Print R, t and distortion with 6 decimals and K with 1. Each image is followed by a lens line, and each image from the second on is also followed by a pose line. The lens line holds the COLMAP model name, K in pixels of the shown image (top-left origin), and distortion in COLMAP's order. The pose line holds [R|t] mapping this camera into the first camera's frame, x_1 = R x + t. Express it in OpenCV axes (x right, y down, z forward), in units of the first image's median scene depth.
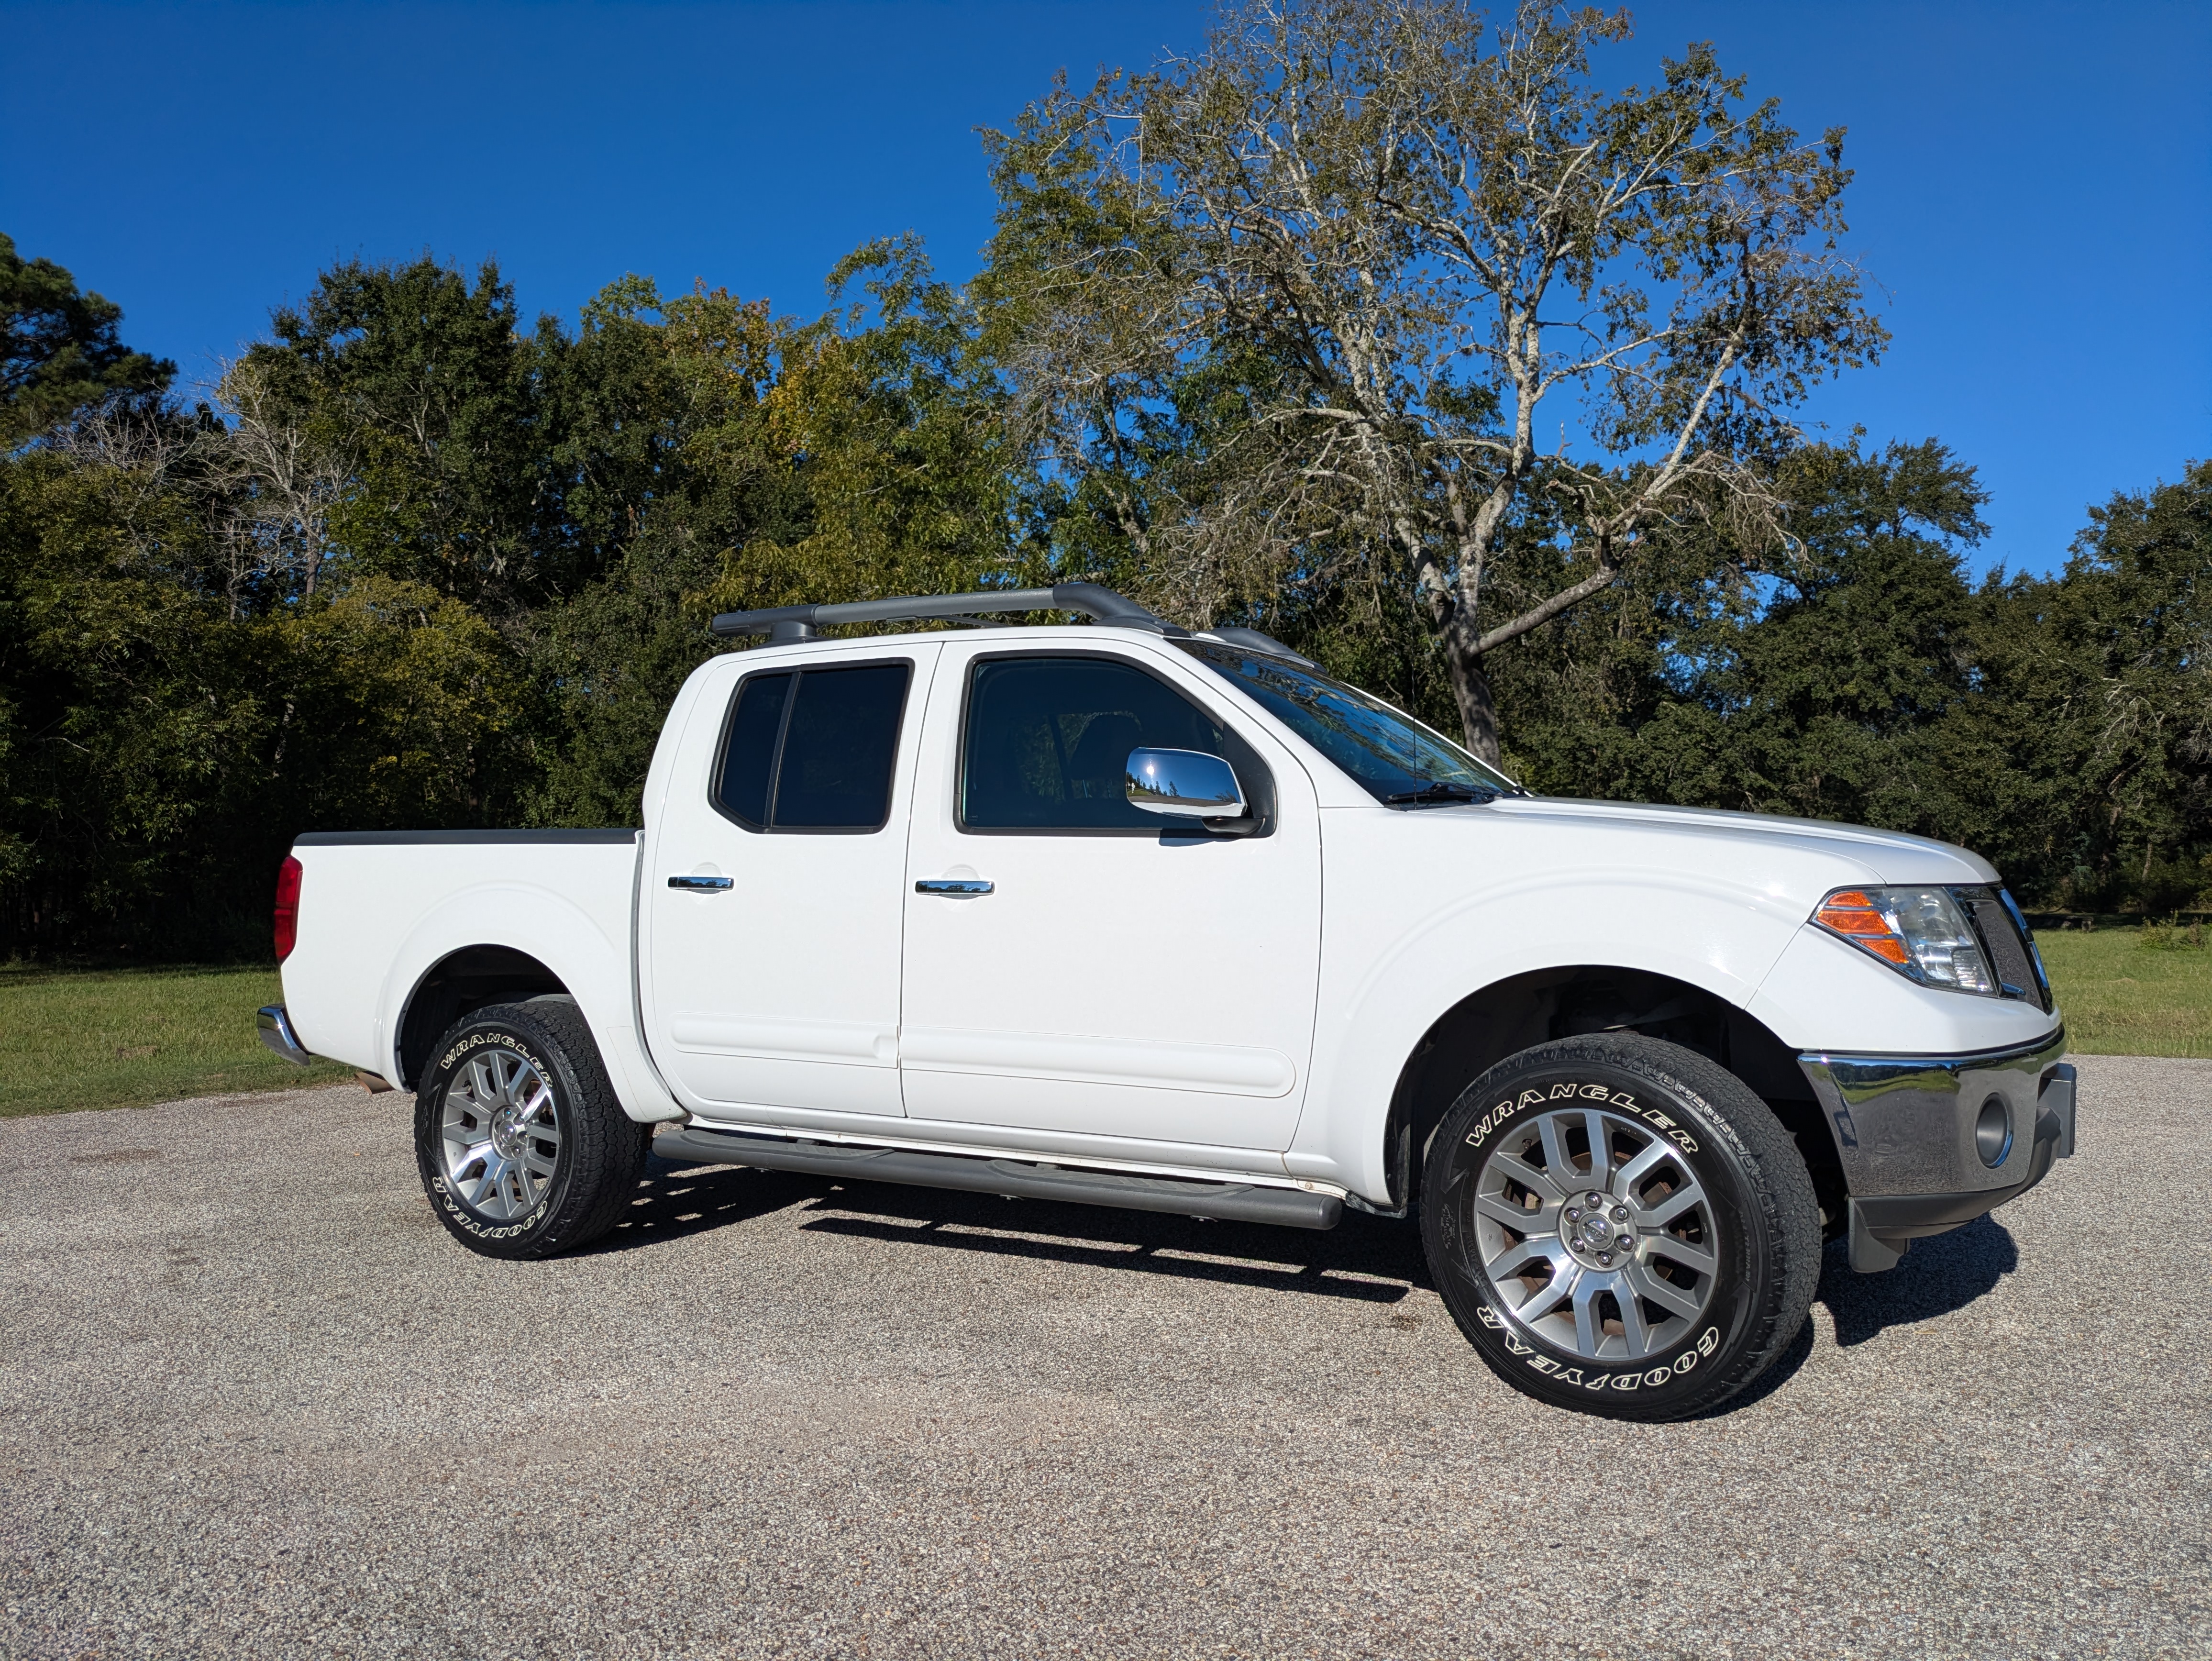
lens RADIAL K [[1615.4, 0, 1096.3], [0, 1615.4, 823.9], [0, 0, 1]] dist [0.041843, -0.037566]
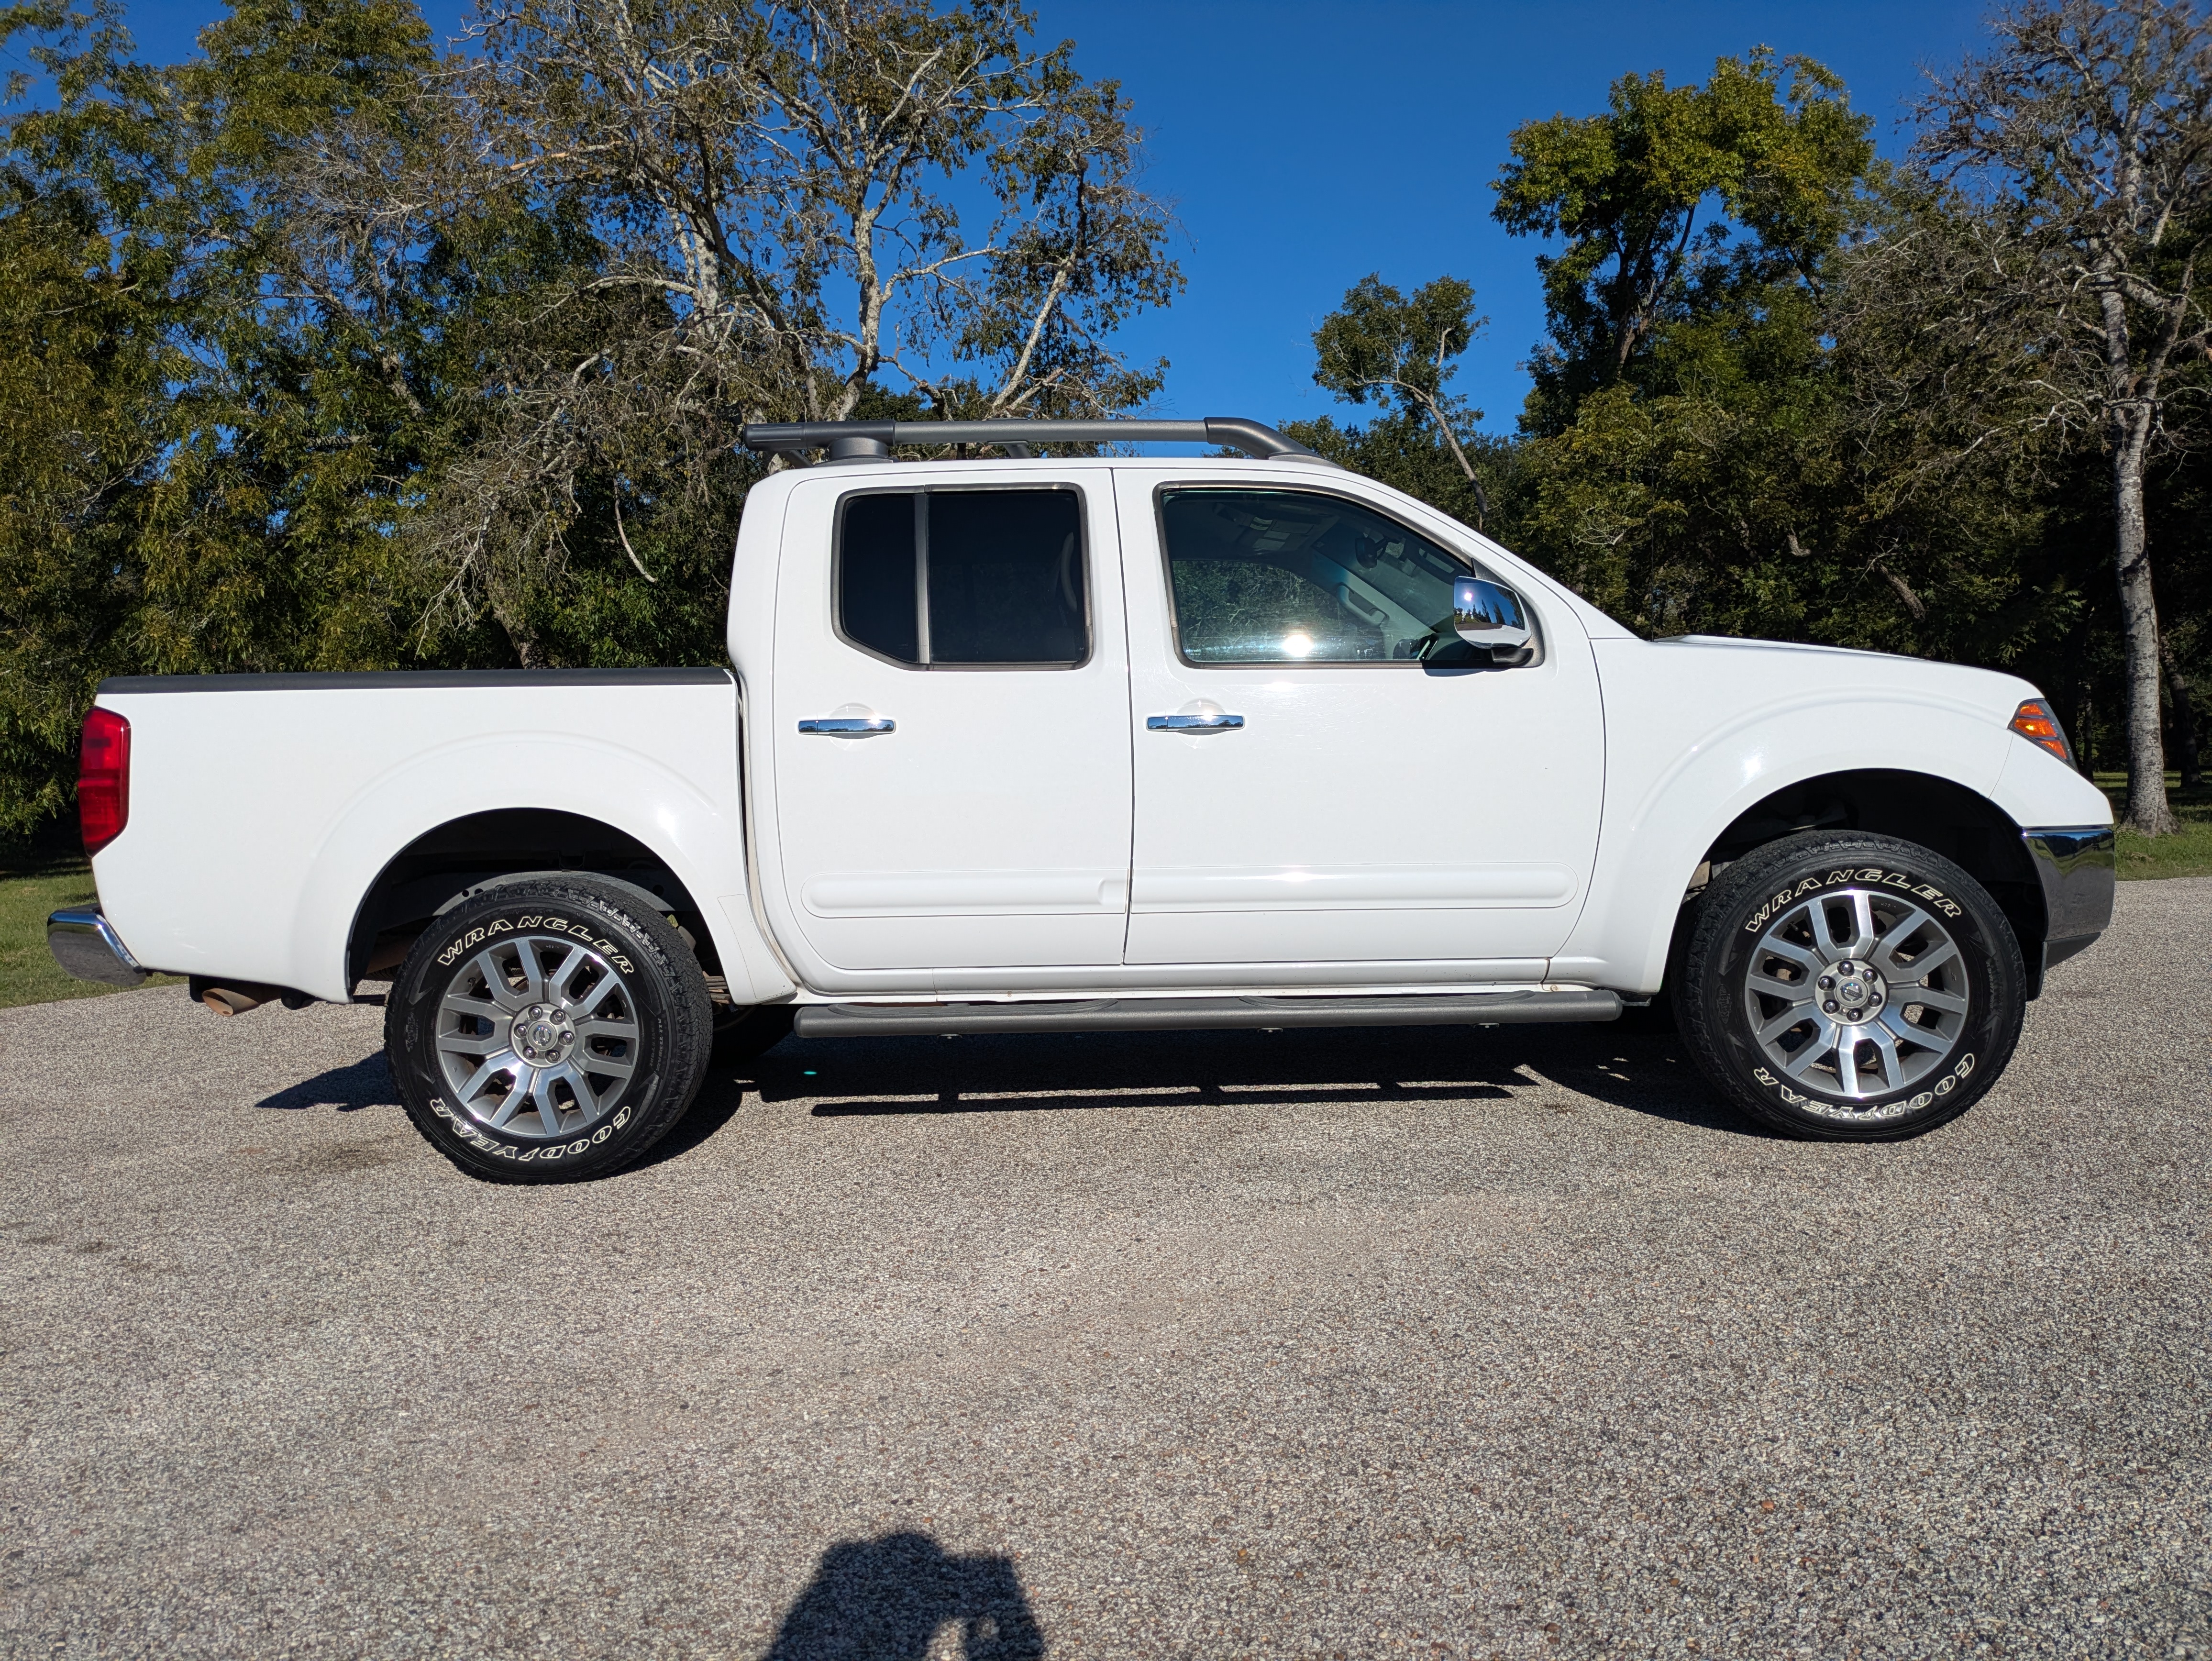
lens RADIAL K [[1615.4, 0, 1096.3], [0, 1615.4, 823.9], [0, 0, 1]] dist [0.041843, -0.037566]
pose [[0.881131, -0.032804, 0.471732, -0.513818], [0.005753, 0.998261, 0.058673, 0.036719], [-0.472836, -0.048985, 0.879788, 0.147422]]
